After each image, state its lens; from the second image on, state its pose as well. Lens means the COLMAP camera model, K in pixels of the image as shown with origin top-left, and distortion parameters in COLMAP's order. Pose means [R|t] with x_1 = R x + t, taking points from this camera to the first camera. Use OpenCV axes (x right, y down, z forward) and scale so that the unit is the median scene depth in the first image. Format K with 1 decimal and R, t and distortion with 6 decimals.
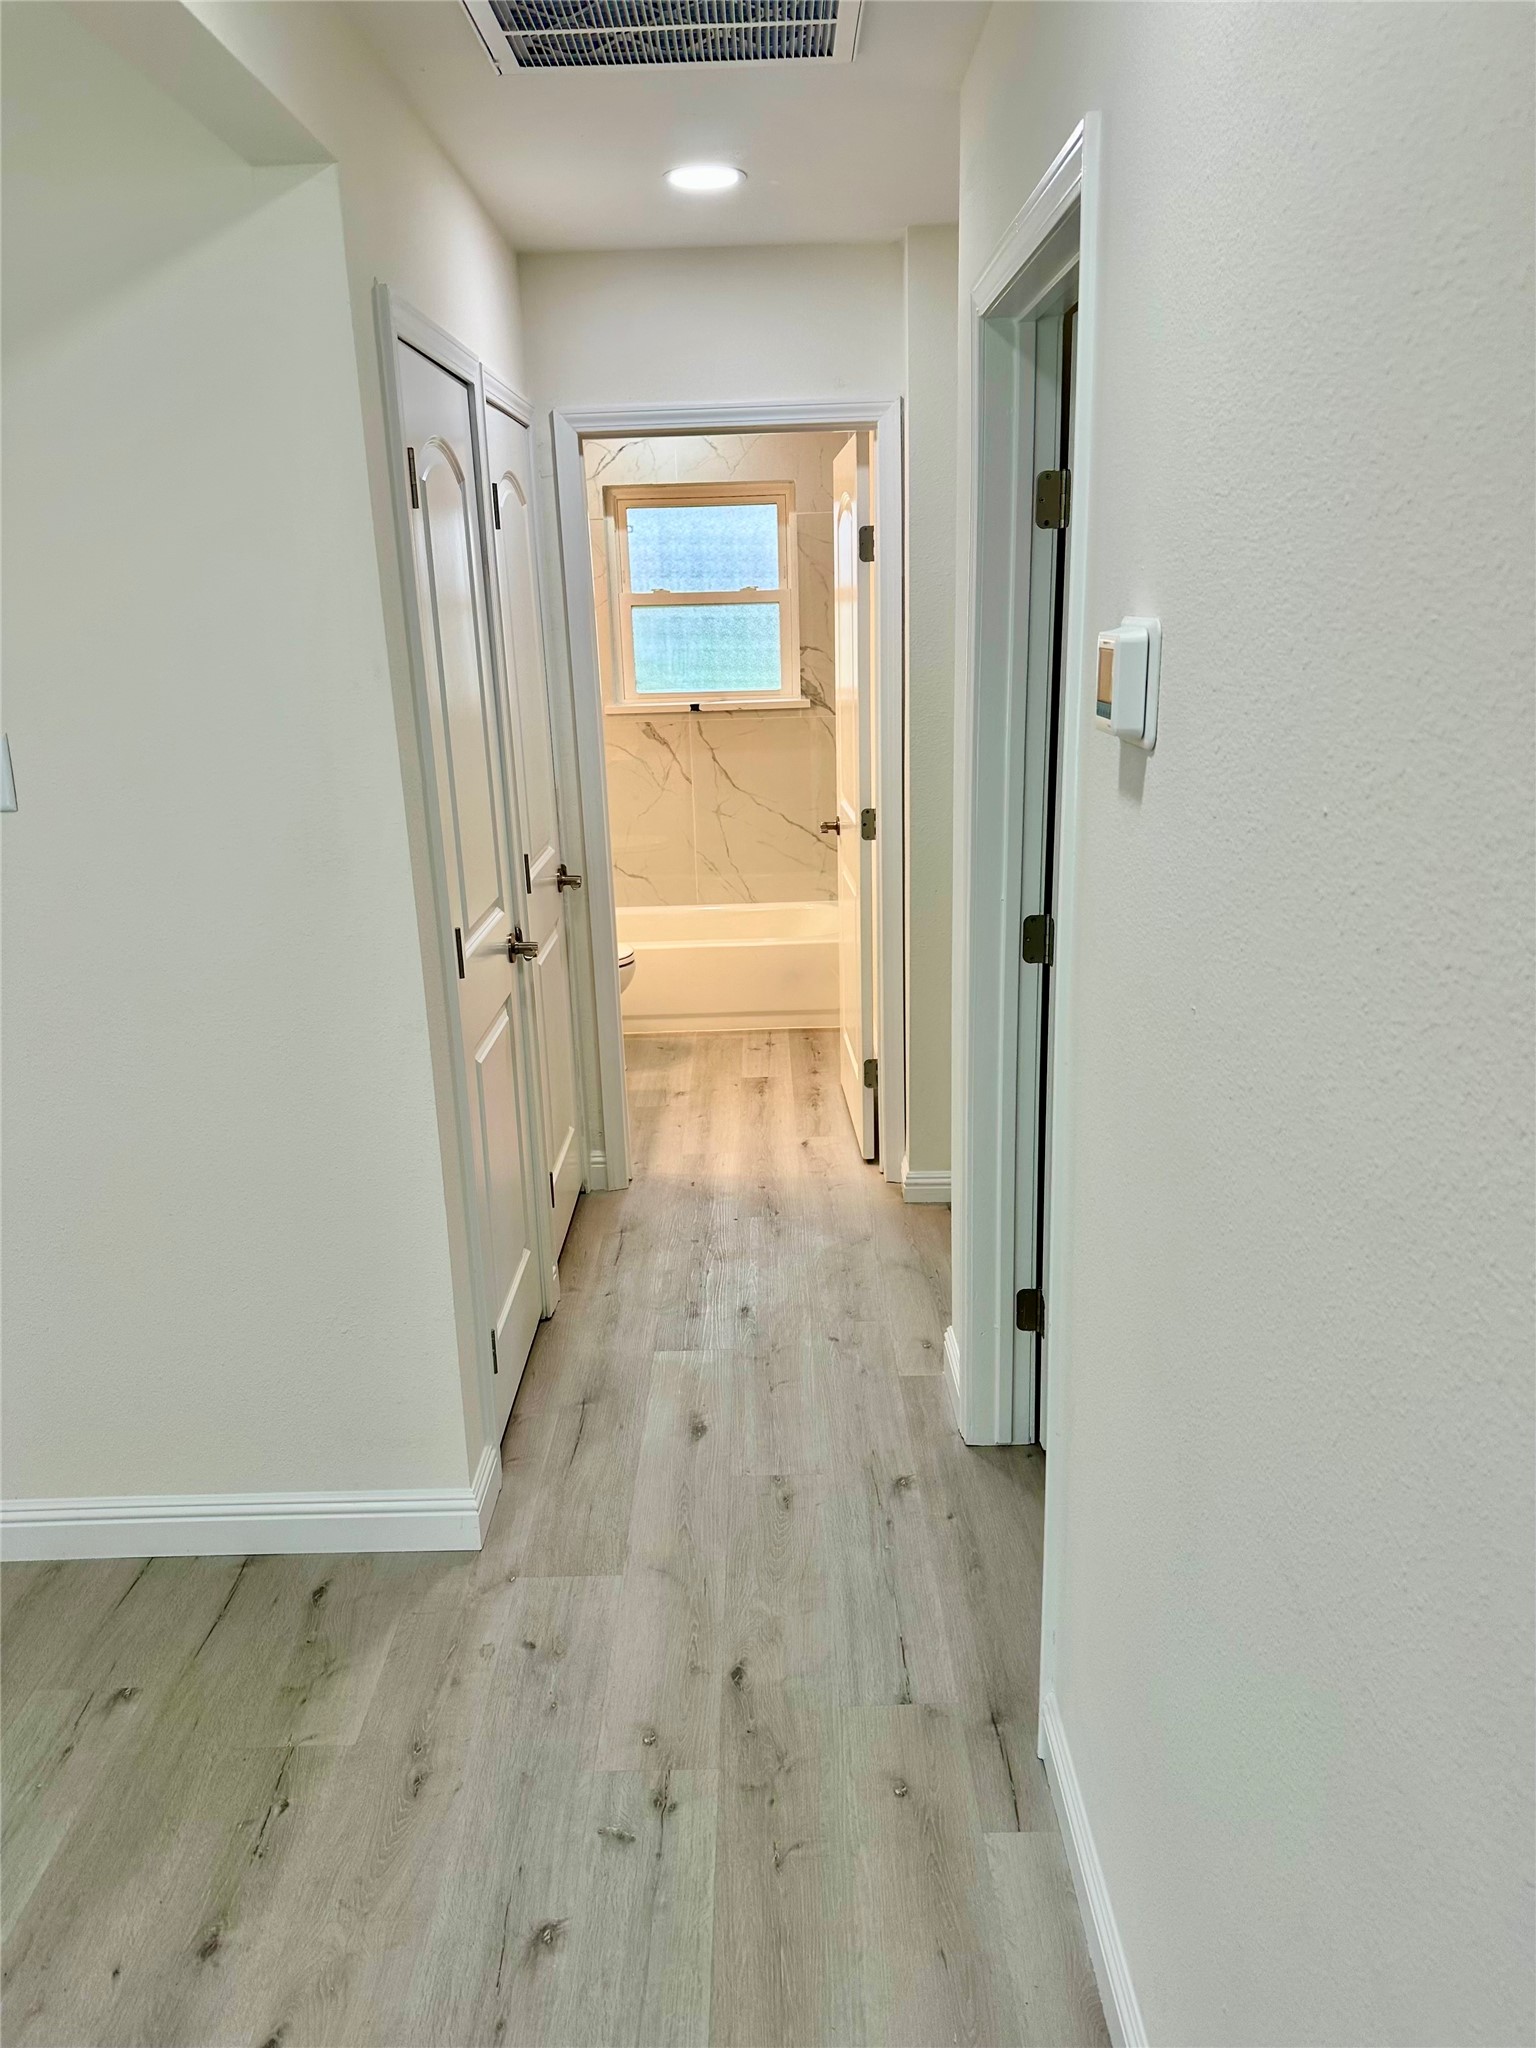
lens RADIAL K [[1405.4, 0, 768.0], [0, 1405.4, 1024.0], [0, 0, 1]] dist [0.088323, -0.000692]
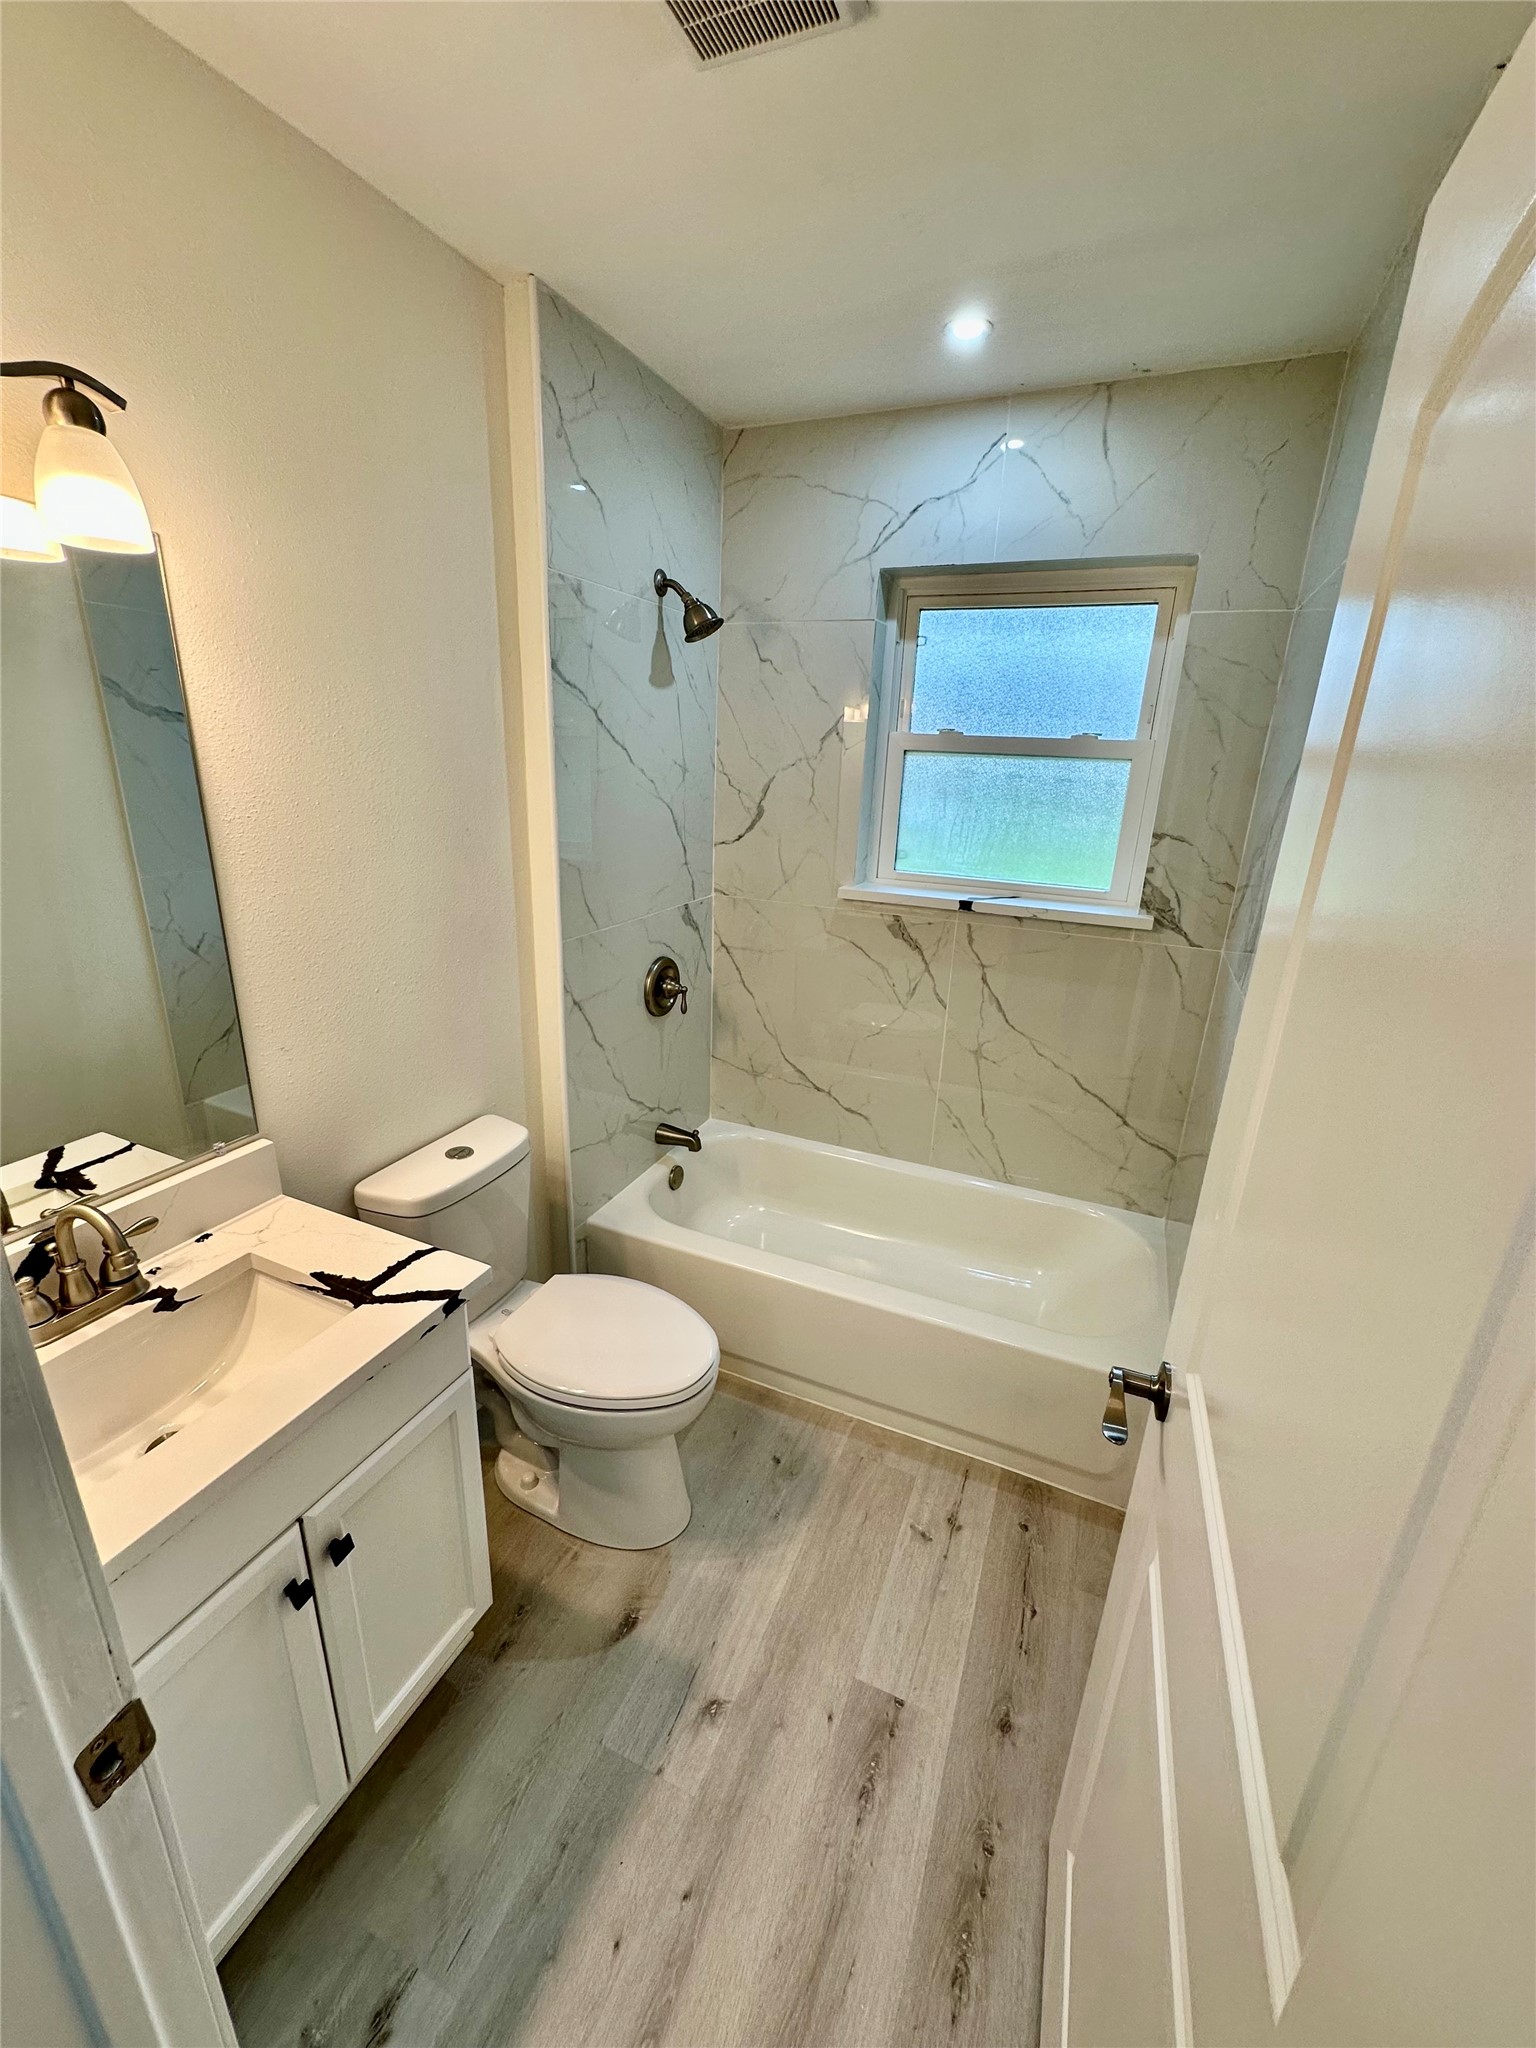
lens RADIAL K [[824.3, 0, 768.0], [0, 824.3, 1024.0], [0, 0, 1]] dist [-0.001750, -0.000252]
pose [[0.915351, 0.186597, -0.356810, 0.012461], [-0.177433, 0.982389, 0.058567, -0.174931], [0.361455, 0.009701, 0.932339, 0.600838]]
